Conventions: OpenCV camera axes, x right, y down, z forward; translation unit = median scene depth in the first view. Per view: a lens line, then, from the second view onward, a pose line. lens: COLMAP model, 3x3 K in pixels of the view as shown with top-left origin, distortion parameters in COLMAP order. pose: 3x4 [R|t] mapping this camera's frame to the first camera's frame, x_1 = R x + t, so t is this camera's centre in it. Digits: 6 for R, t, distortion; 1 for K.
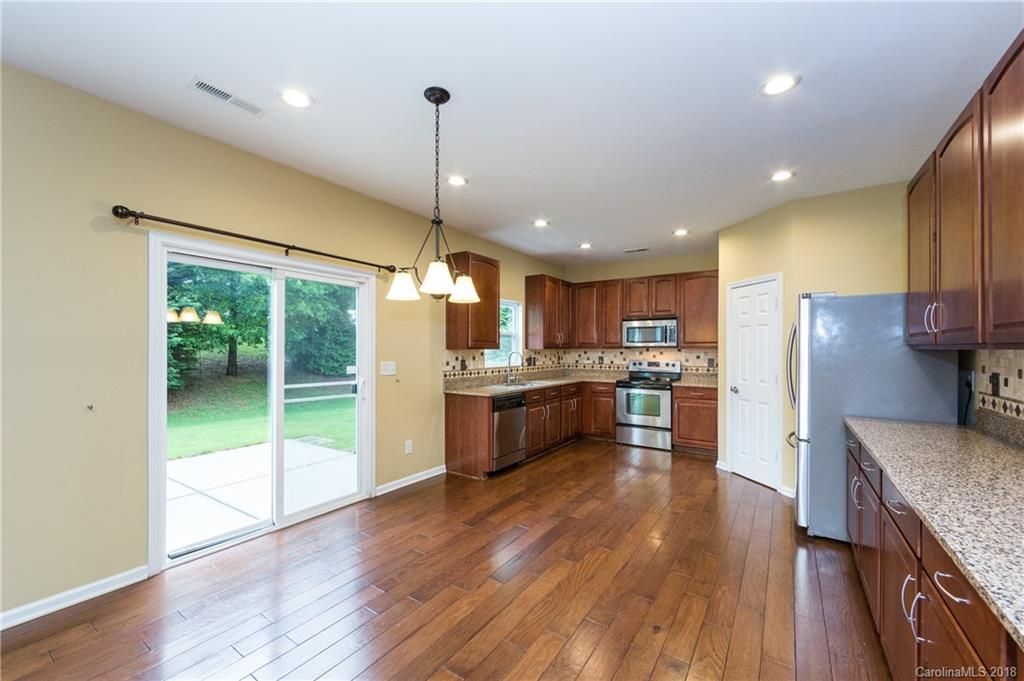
lens RADIAL K [[405.7, 0, 509.4], [0, 405.7, 351.6], [0, 0, 1]] dist [-0.006342, 0.000392]
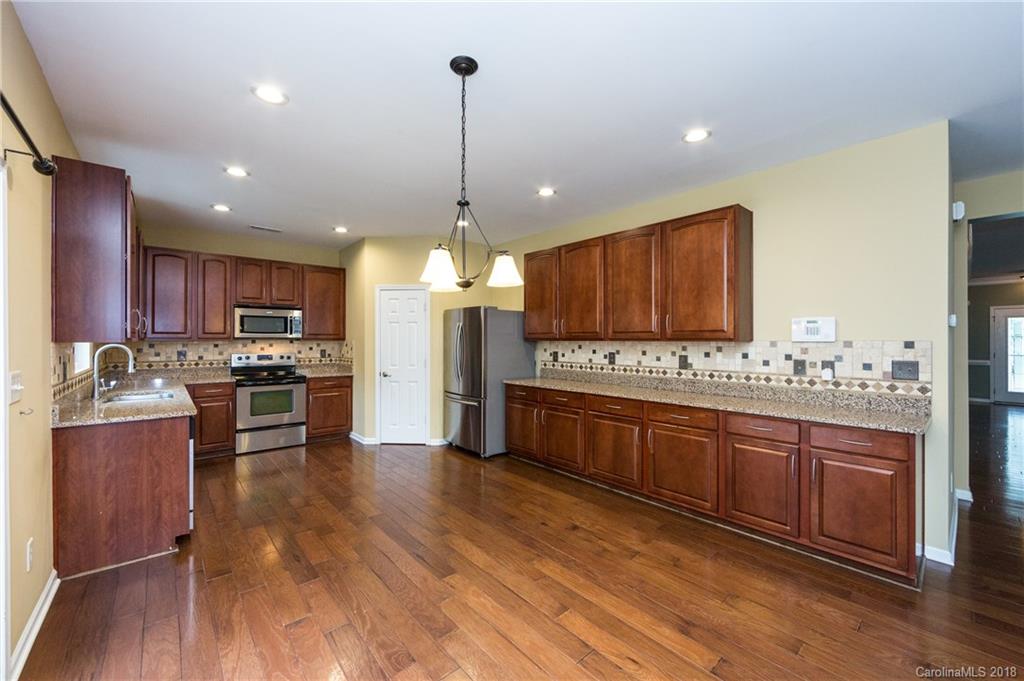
lens RADIAL K [[405.7, 0, 514.1], [0, 405.7, 340.0], [0, 0, 1]] dist [-0.006342, 0.000392]
pose [[0.249993, -0.000784, 0.968247, -0.403612], [0.006569, 0.999978, -0.000886, -0.003704], [-0.968225, 0.006582, 0.249993, 0.253668]]
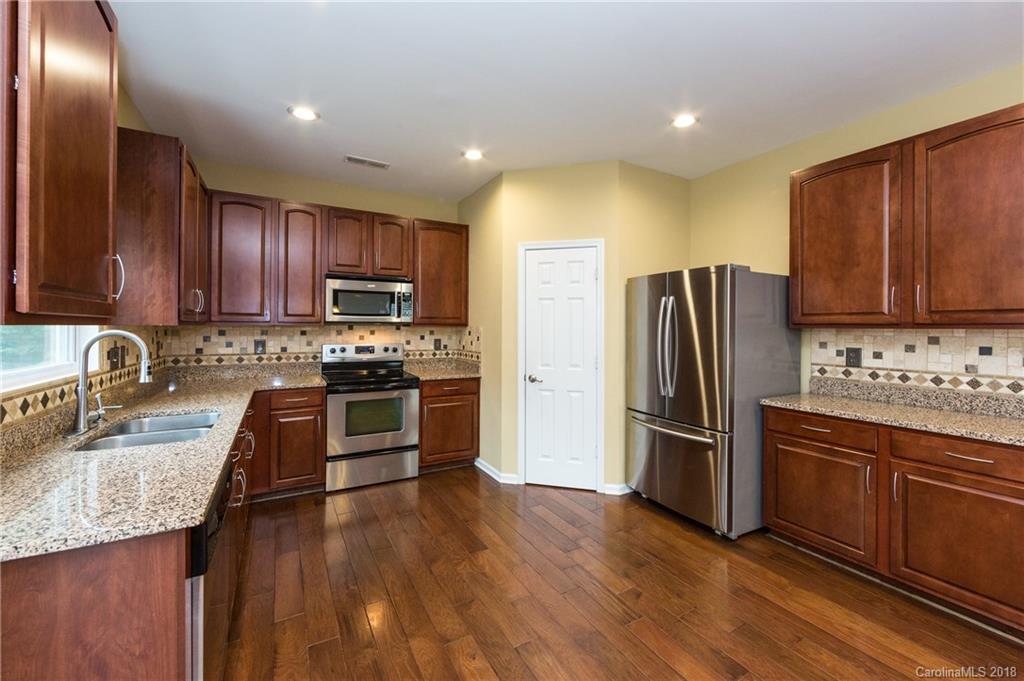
lens RADIAL K [[405.7, 0, 512.0], [0, 405.7, 329.6], [0, 0, 1]] dist [-0.006342, 0.000392]
pose [[0.435018, -0.001979, 0.900419, -0.133853], [0.001202, 0.999998, 0.001617, -0.002039], [-0.900421, 0.000379, 0.435020, 0.540836]]
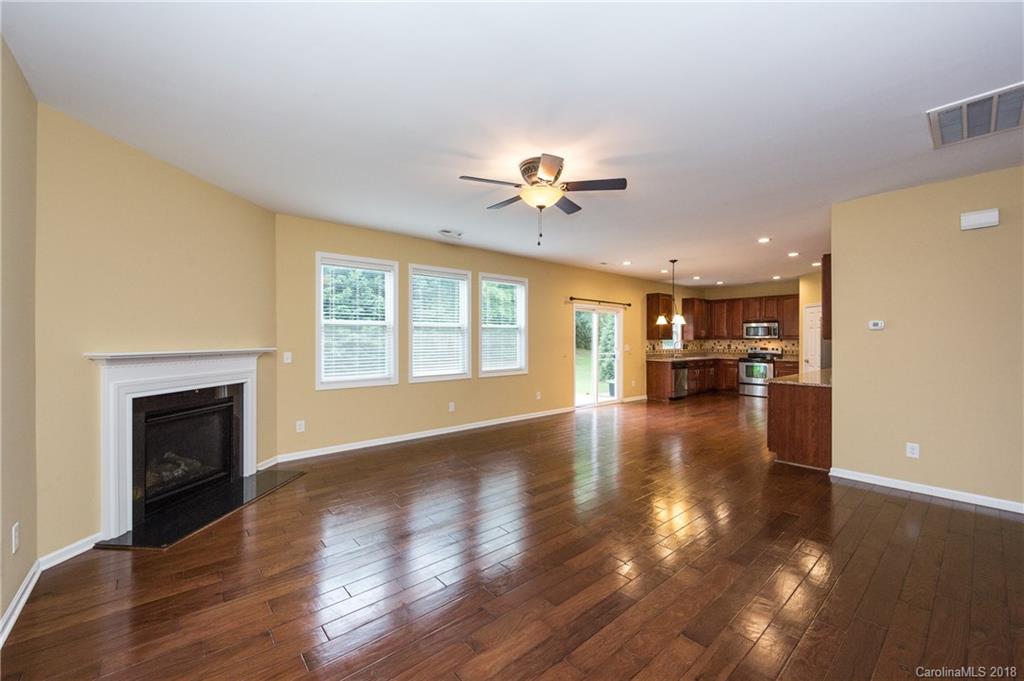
lens RADIAL K [[405.7, 0, 510.5], [0, 405.7, 339.0], [0, 0, 1]] dist [-0.006342, 0.000392]
pose [[0.963180, 0.000648, -0.268856, -0.216982], [-0.002802, 0.999967, -0.007628, 0.007148], [0.268843, 0.008100, 0.963150, -0.950200]]
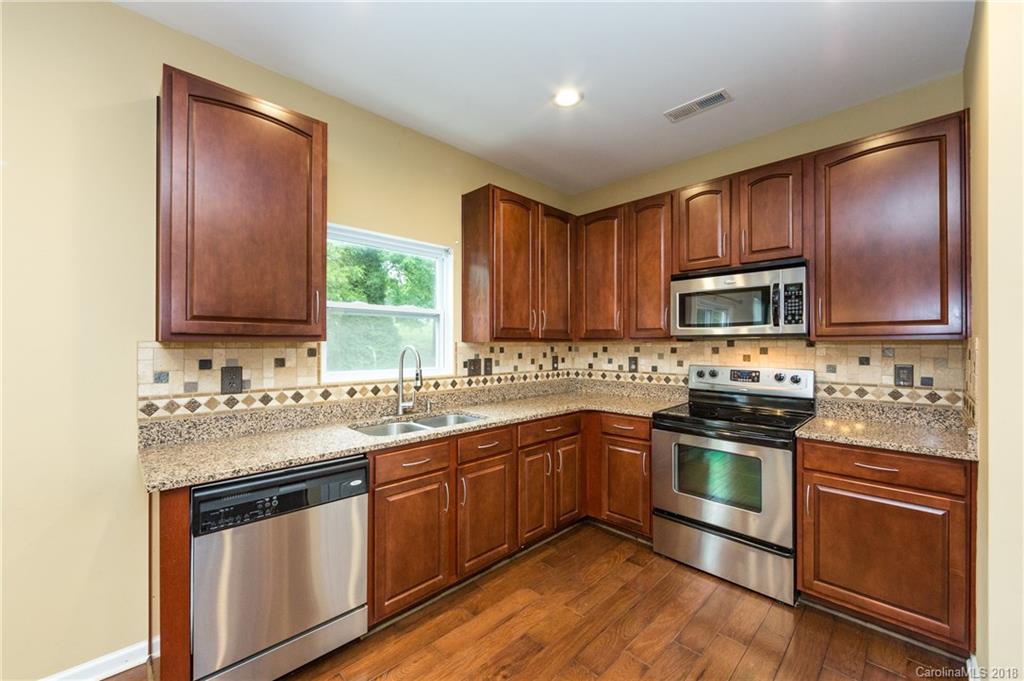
lens RADIAL K [[405.7, 0, 513.6], [0, 405.7, 345.7], [0, 0, 1]] dist [-0.006342, 0.000392]
pose [[0.981987, -0.000315, -0.188950, 0.203689], [-0.000520, 0.999990, -0.004367, 0.000221], [0.188950, 0.004386, 0.981977, 0.551199]]
